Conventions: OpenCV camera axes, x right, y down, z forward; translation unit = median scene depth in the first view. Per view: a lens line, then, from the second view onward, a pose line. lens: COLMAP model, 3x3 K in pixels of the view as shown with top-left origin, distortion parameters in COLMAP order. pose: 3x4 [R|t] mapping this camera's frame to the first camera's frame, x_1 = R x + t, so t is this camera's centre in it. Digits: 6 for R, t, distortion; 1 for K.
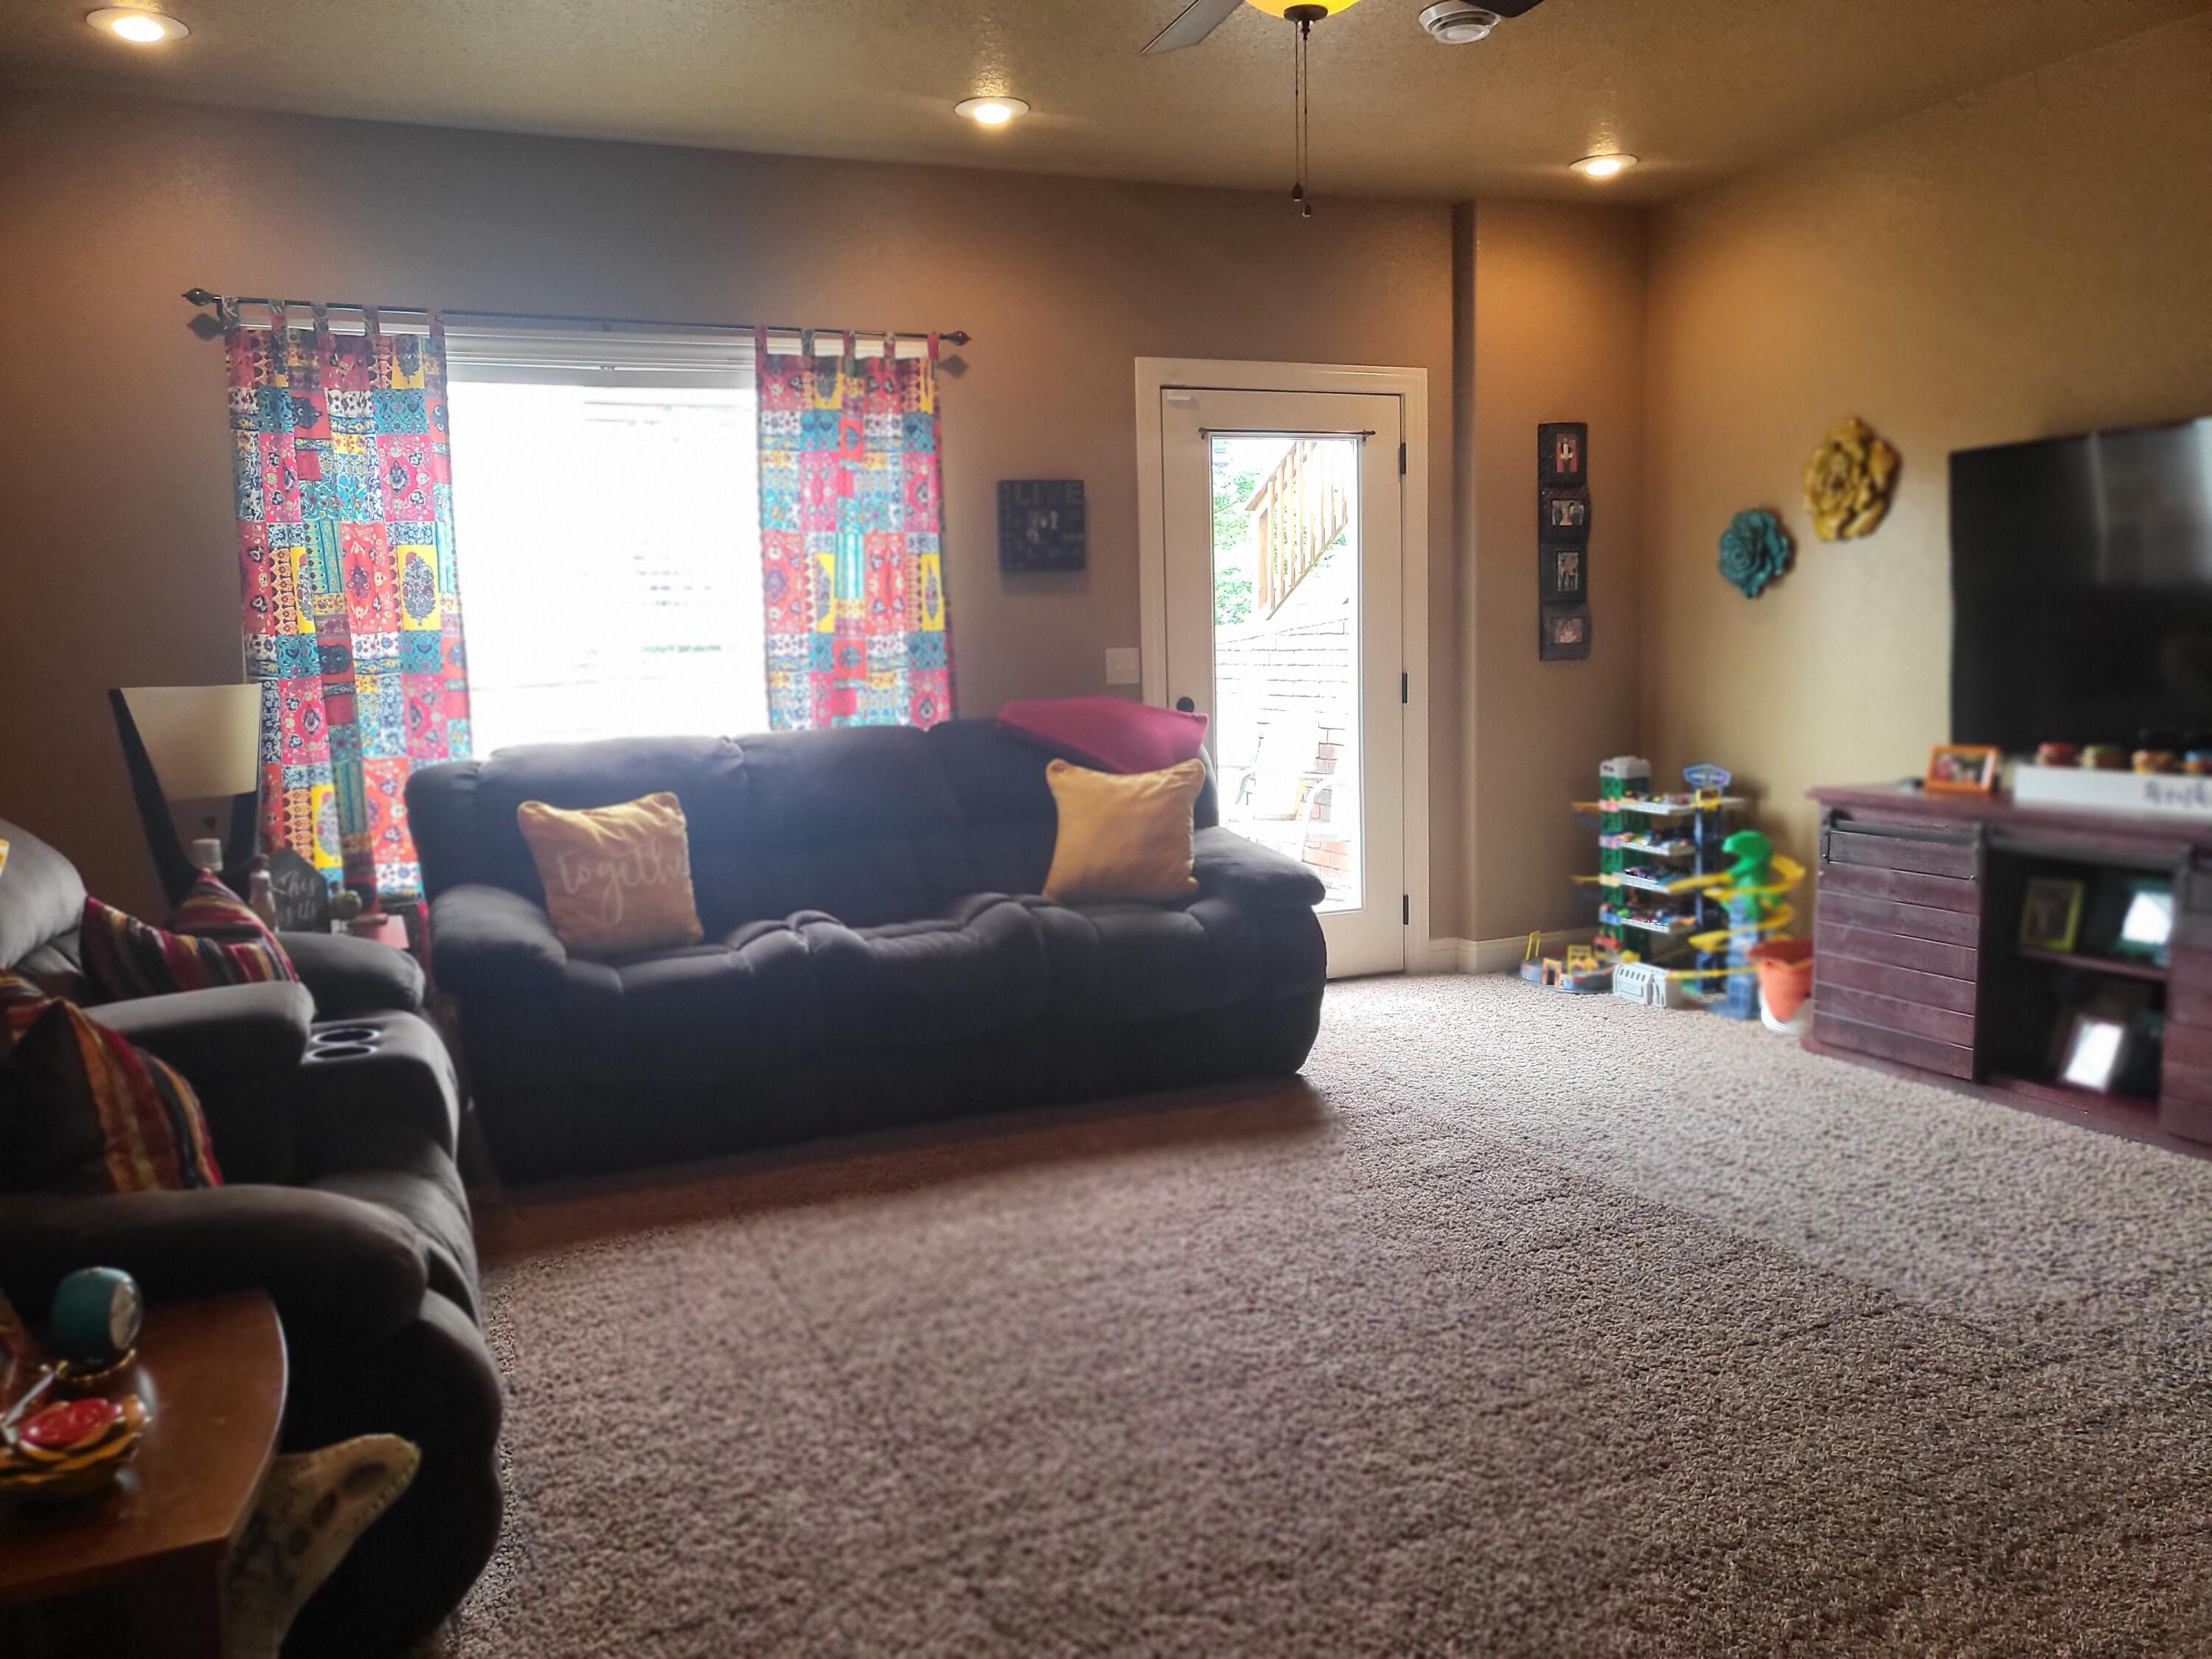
lens RADIAL K [[1699.2, 0, 1100.6], [0, 1699.2, 859.2], [0, 0, 1]] dist [-0.043047, 0.087047]
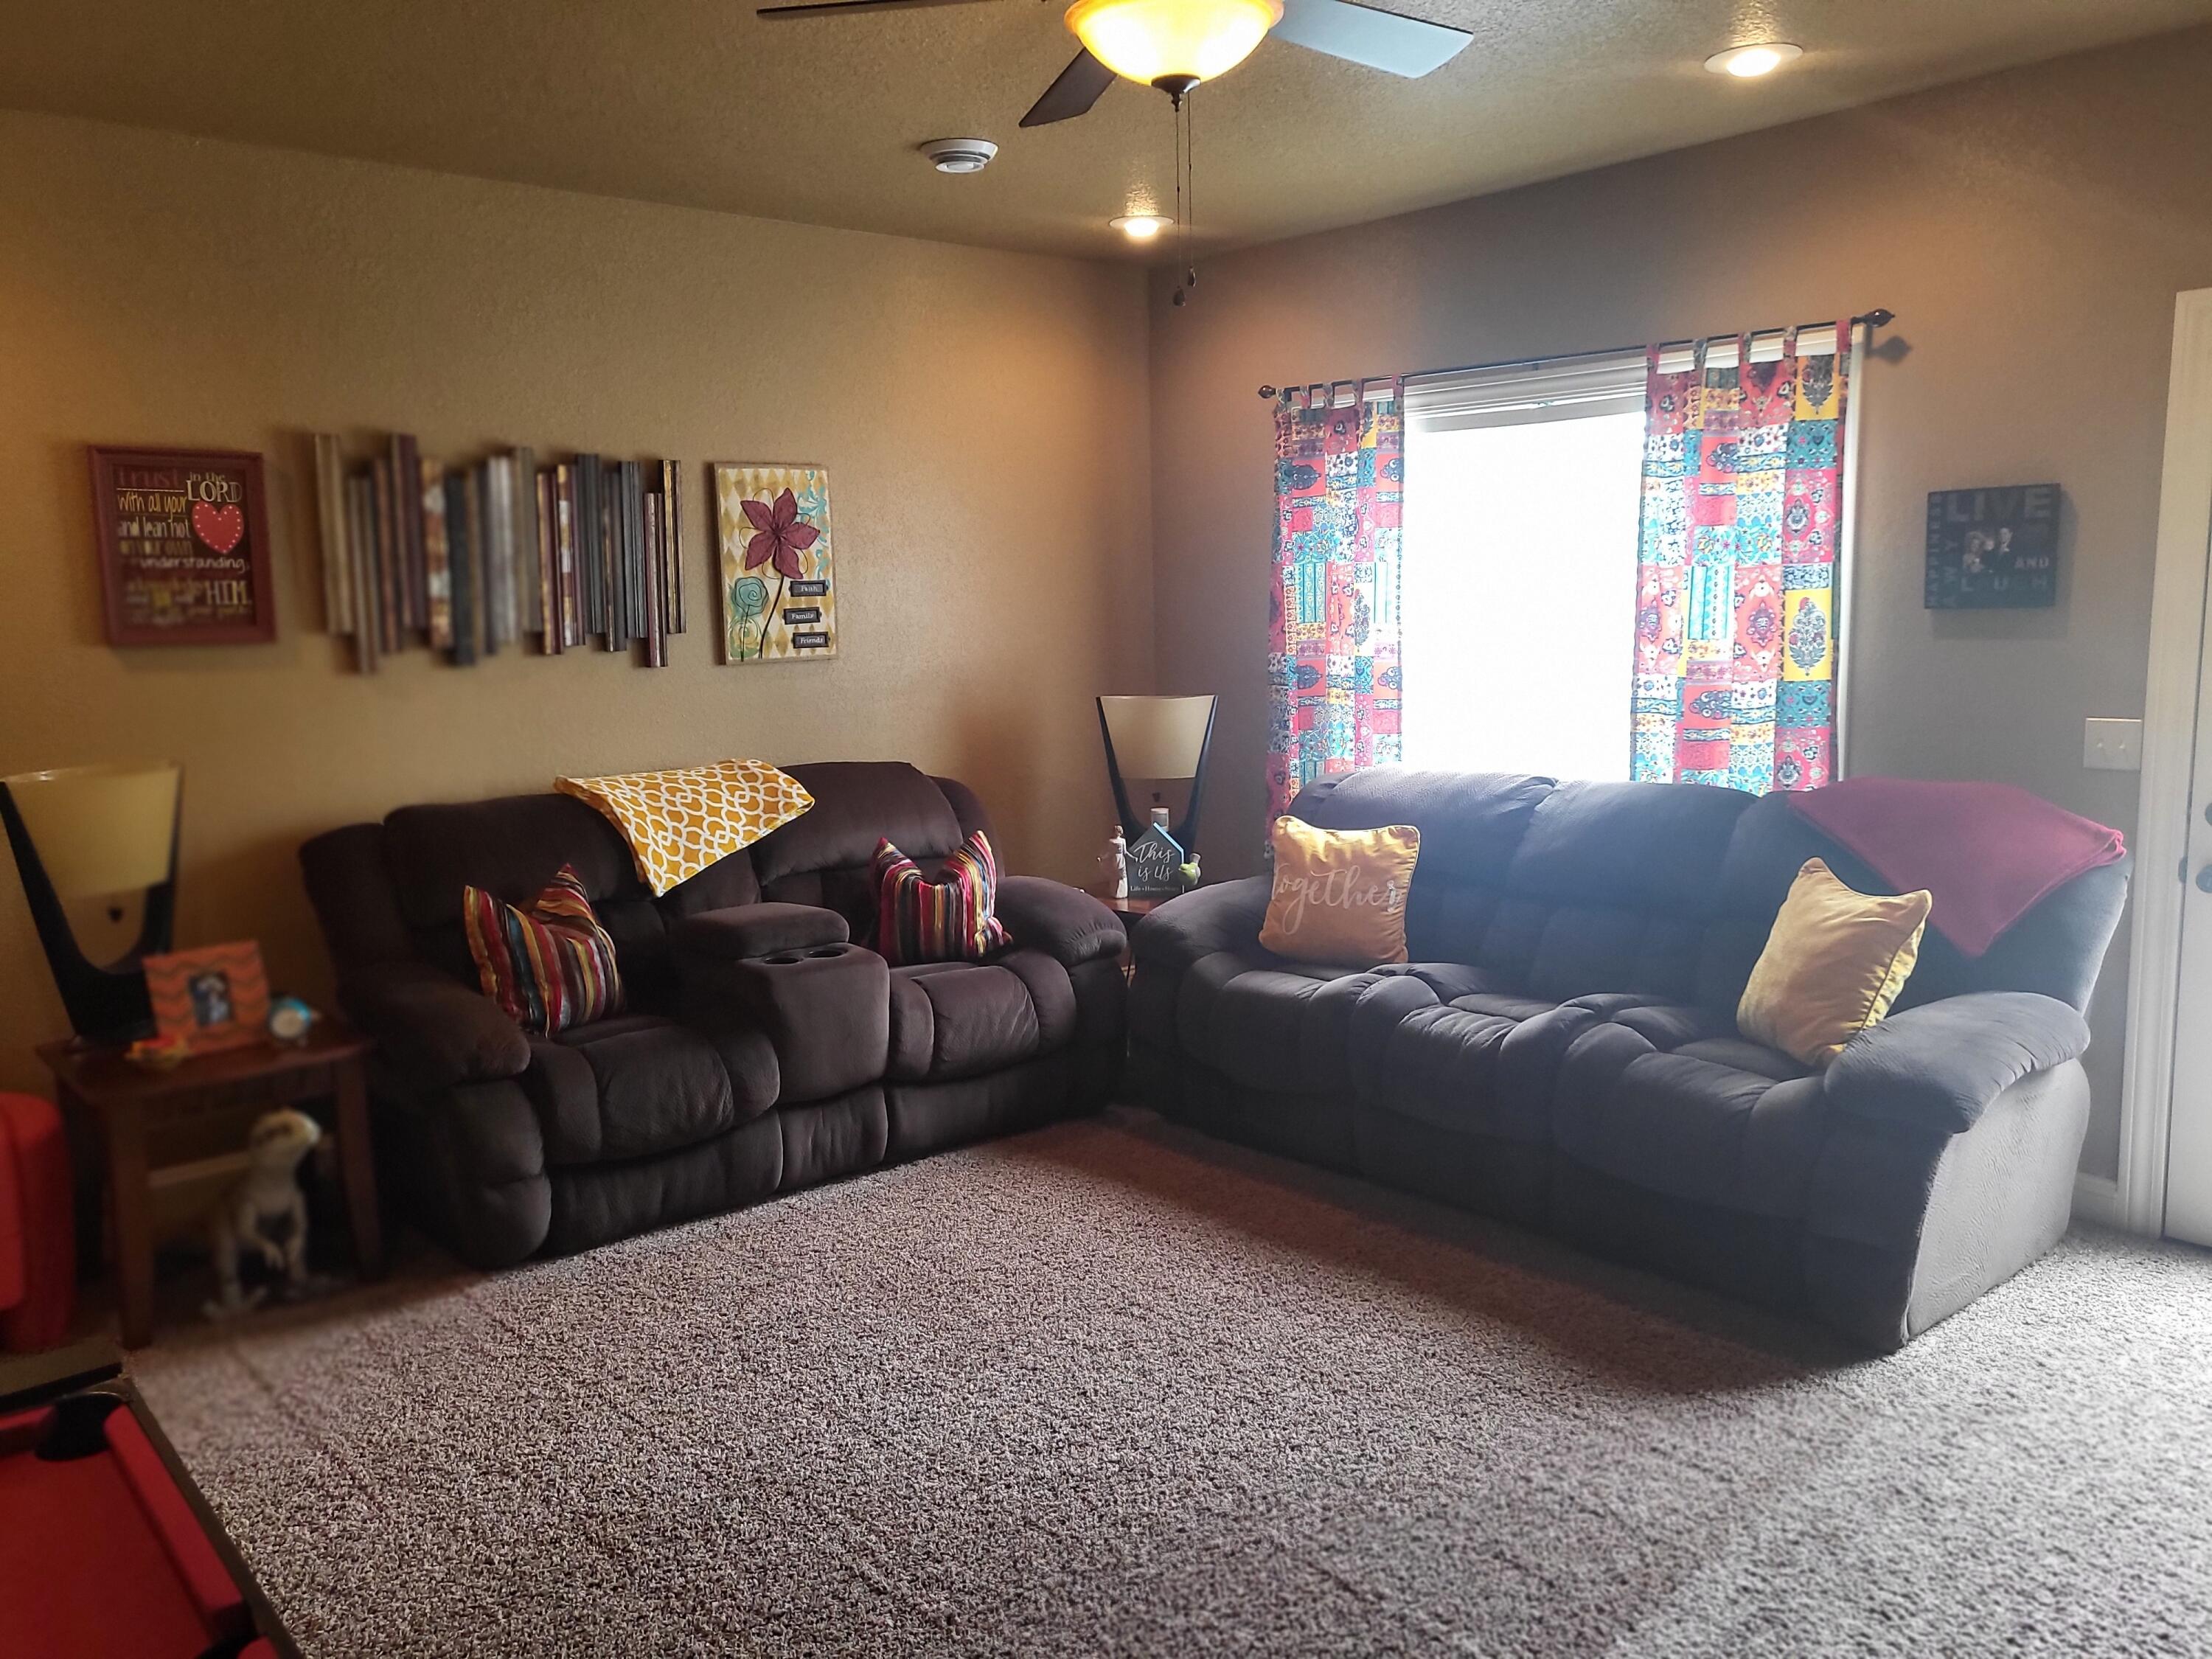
lens RADIAL K [[1692.0, 0, 1106.0], [0, 1692.0, 829.5], [0, 0, 1]] dist [-0.011654, 0.048814]
pose [[0.328405, 0.149607, -0.932613, 0.604348], [-0.121878, 0.985834, 0.115227, -0.122689], [0.936641, 0.075824, 0.341987, 0.422261]]
